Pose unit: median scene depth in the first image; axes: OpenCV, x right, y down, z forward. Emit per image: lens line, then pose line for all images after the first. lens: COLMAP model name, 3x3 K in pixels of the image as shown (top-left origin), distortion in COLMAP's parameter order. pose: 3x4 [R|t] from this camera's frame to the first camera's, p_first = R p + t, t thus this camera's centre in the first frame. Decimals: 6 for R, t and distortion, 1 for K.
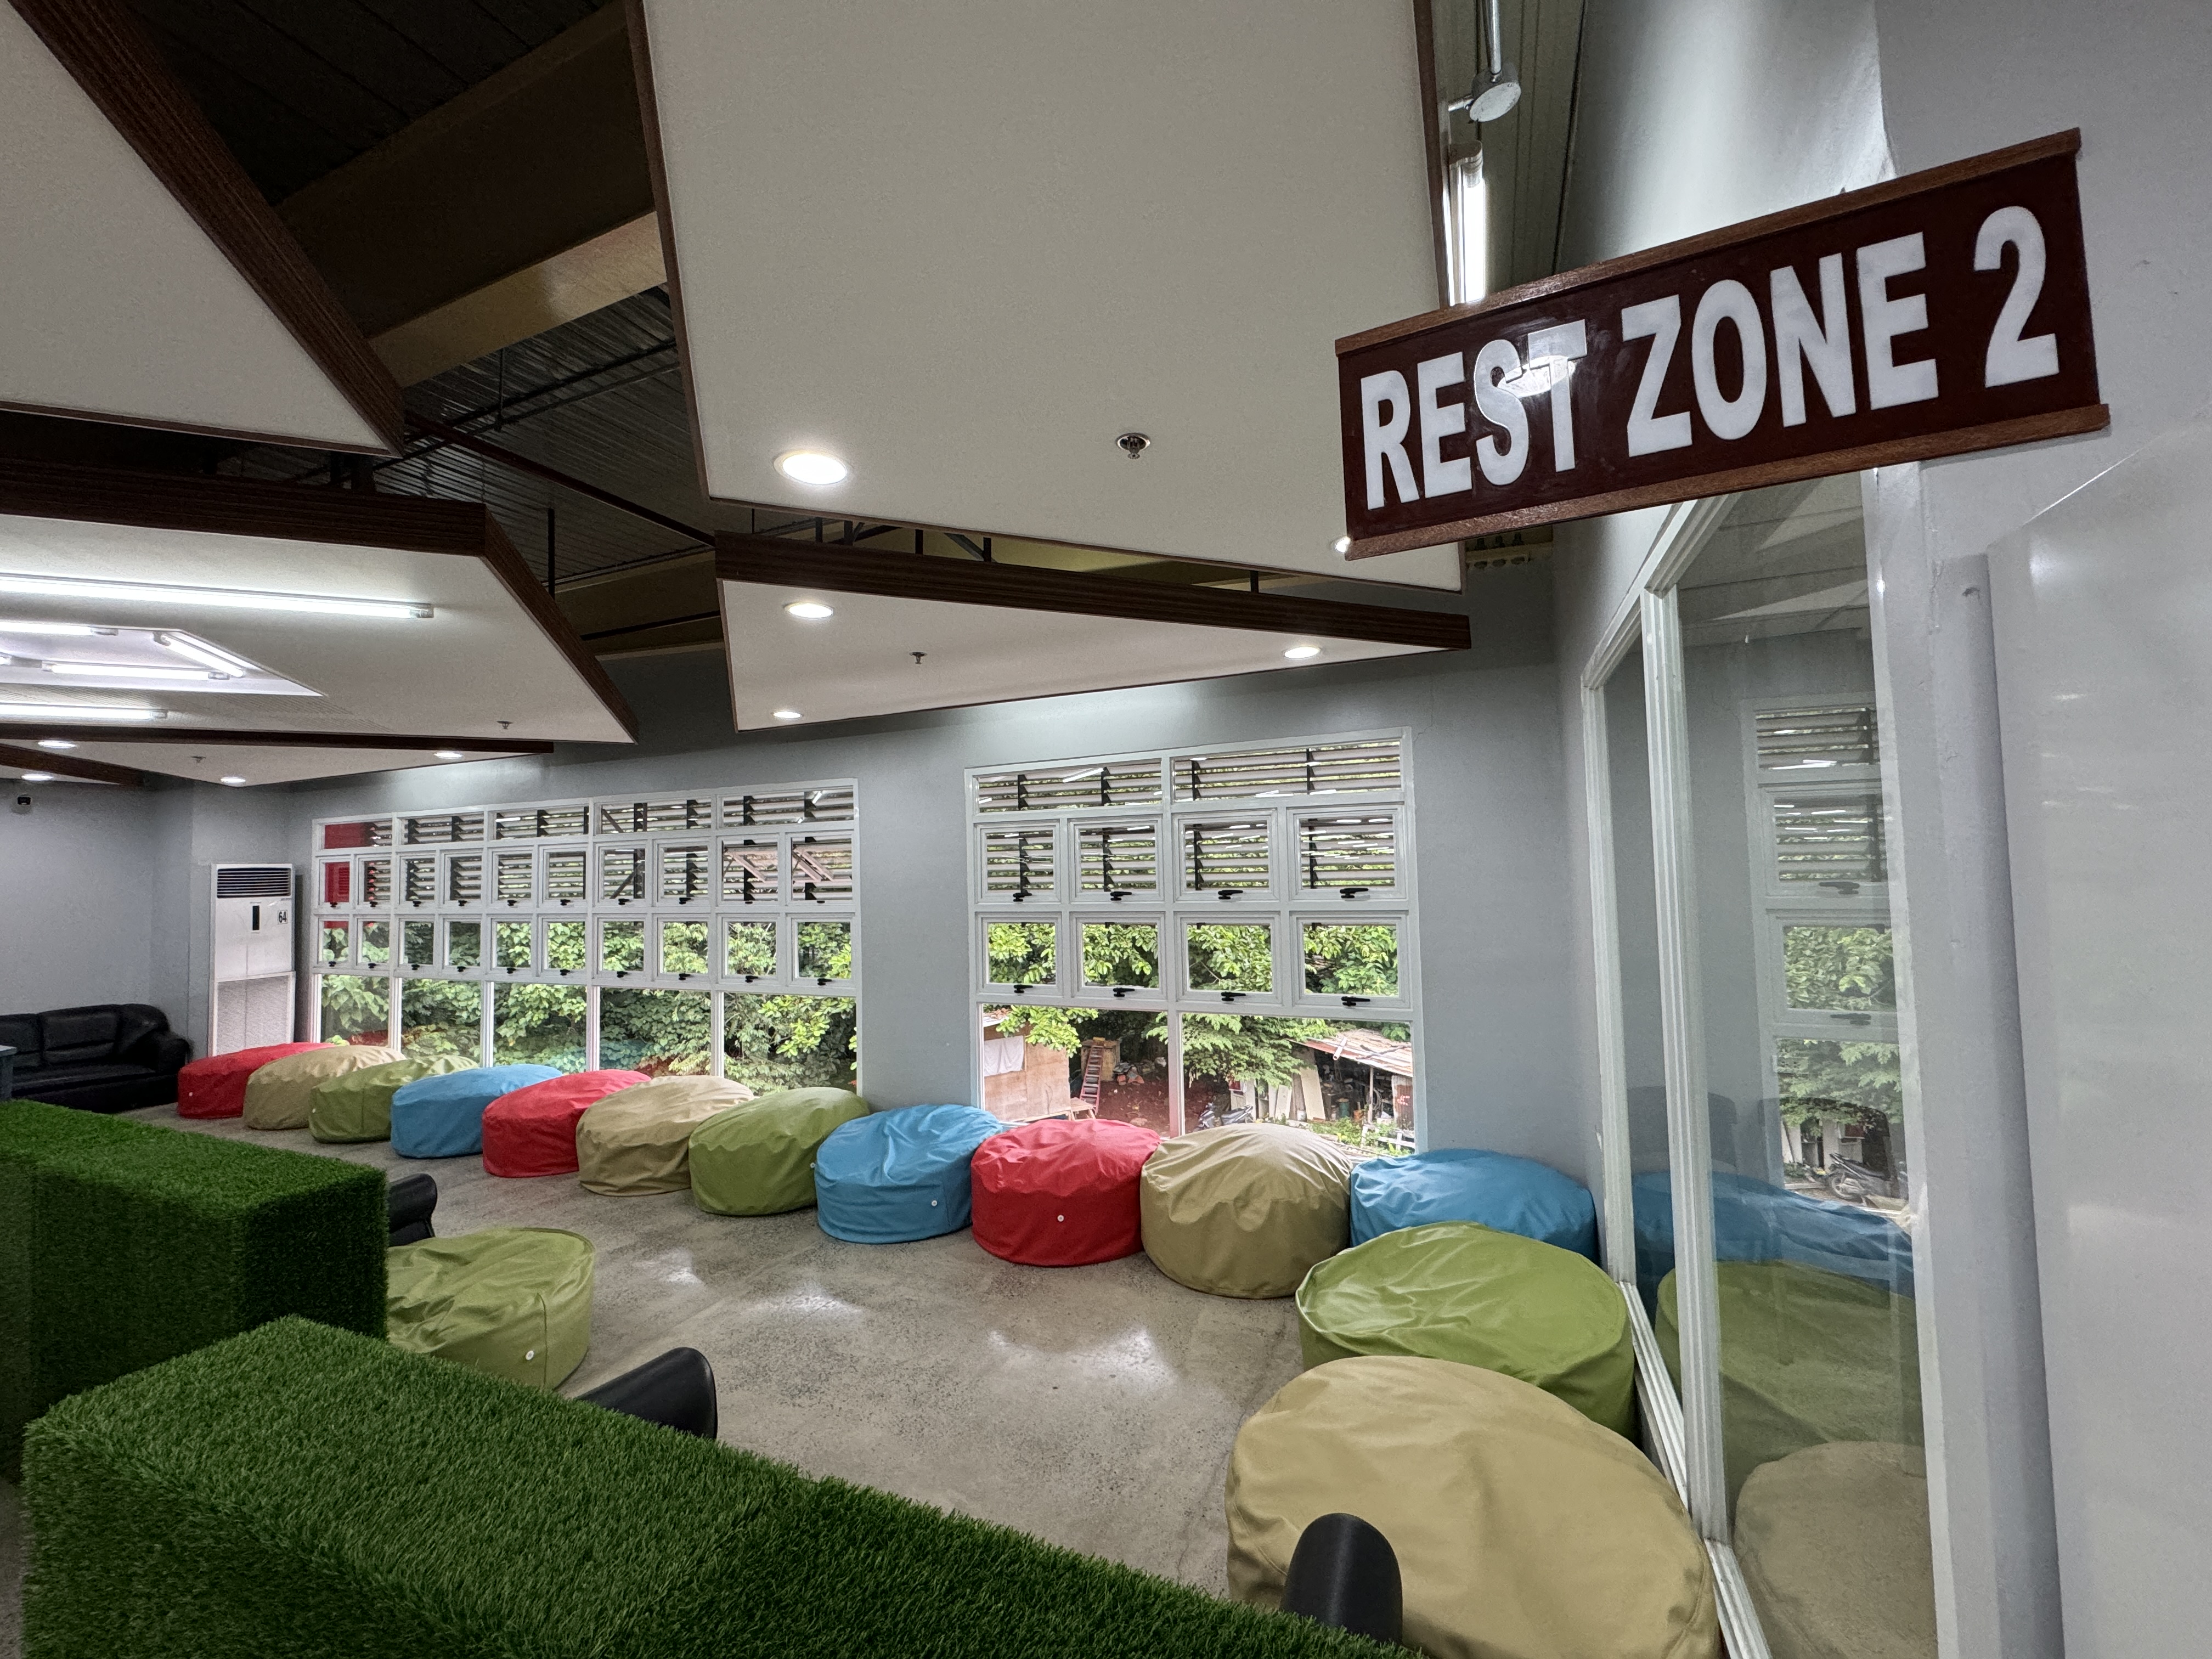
lens RADIAL K [[883.0, 0, 1107.1], [0, 883.0, 831.6], [0, 0, 1]] dist [-0.003369, 0.000332]
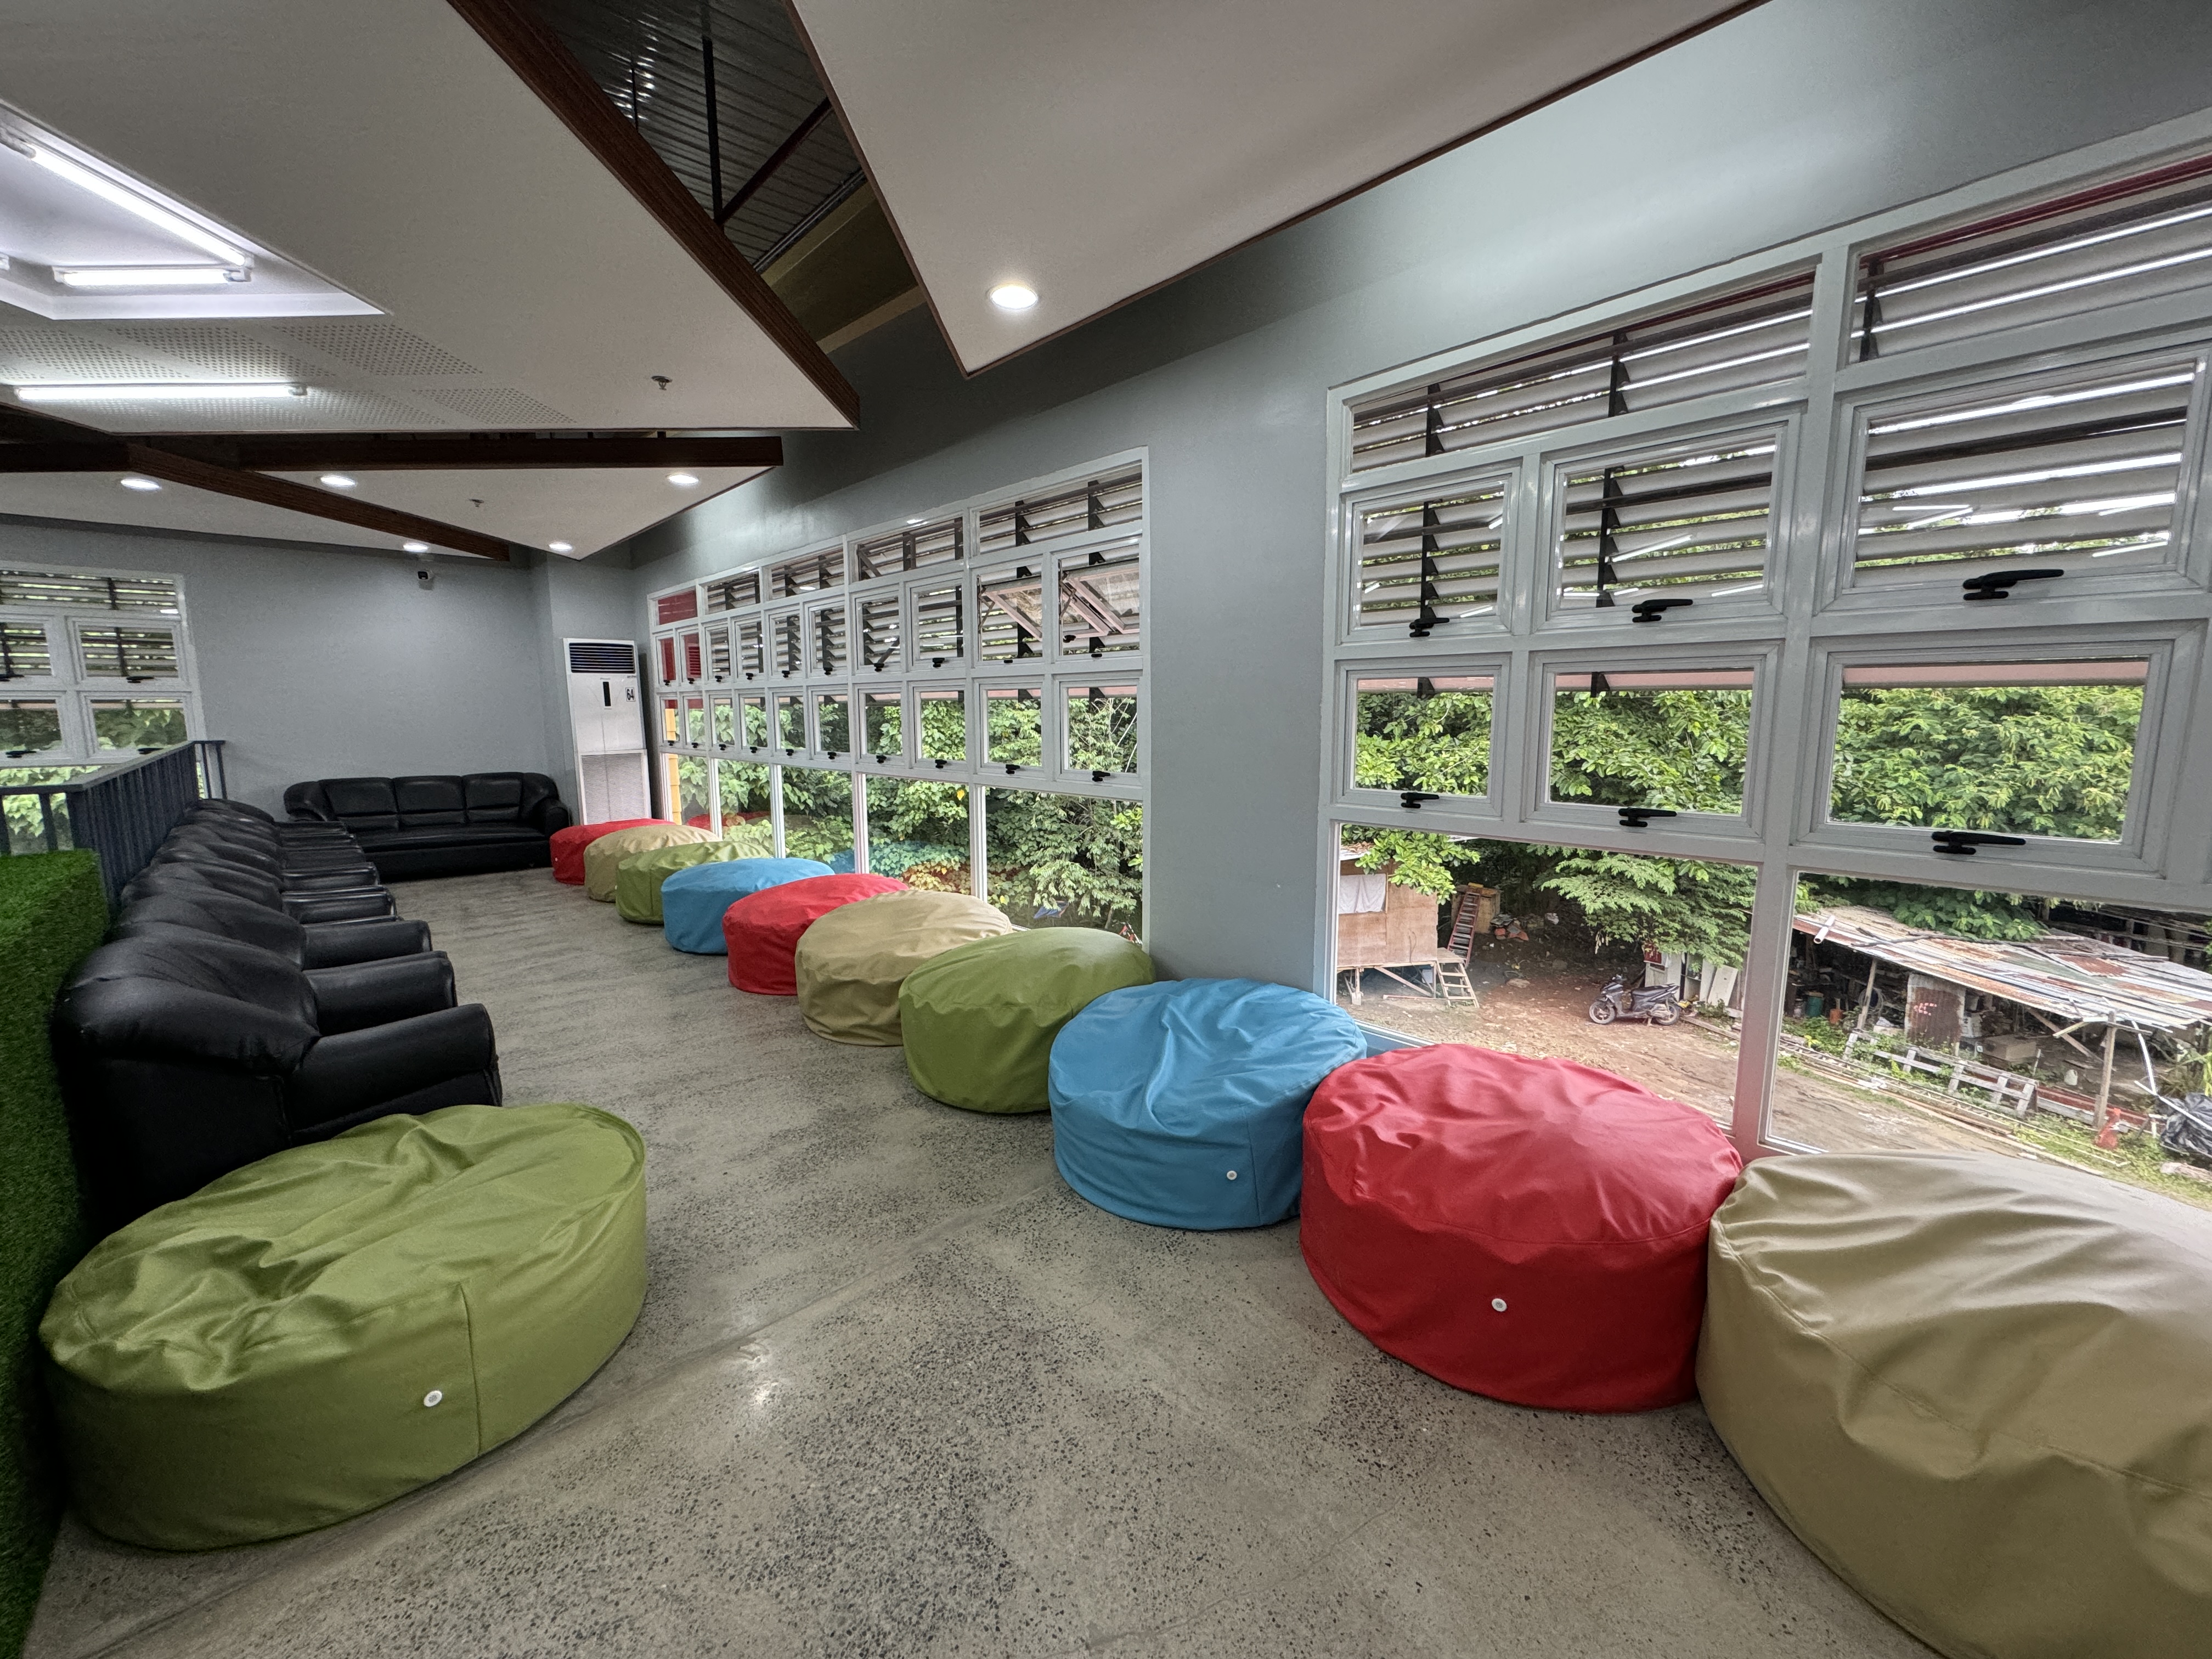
lens RADIAL K [[883.0, 0, 1107.1], [0, 883.0, 831.6], [0, 0, 1]] dist [-0.003369, 0.000332]
pose [[0.919878, 0.073230, -0.385308, -0.052806], [0.001355, 0.981815, 0.189833, 0.080905], [0.392202, -0.175146, 0.903051, 0.373401]]
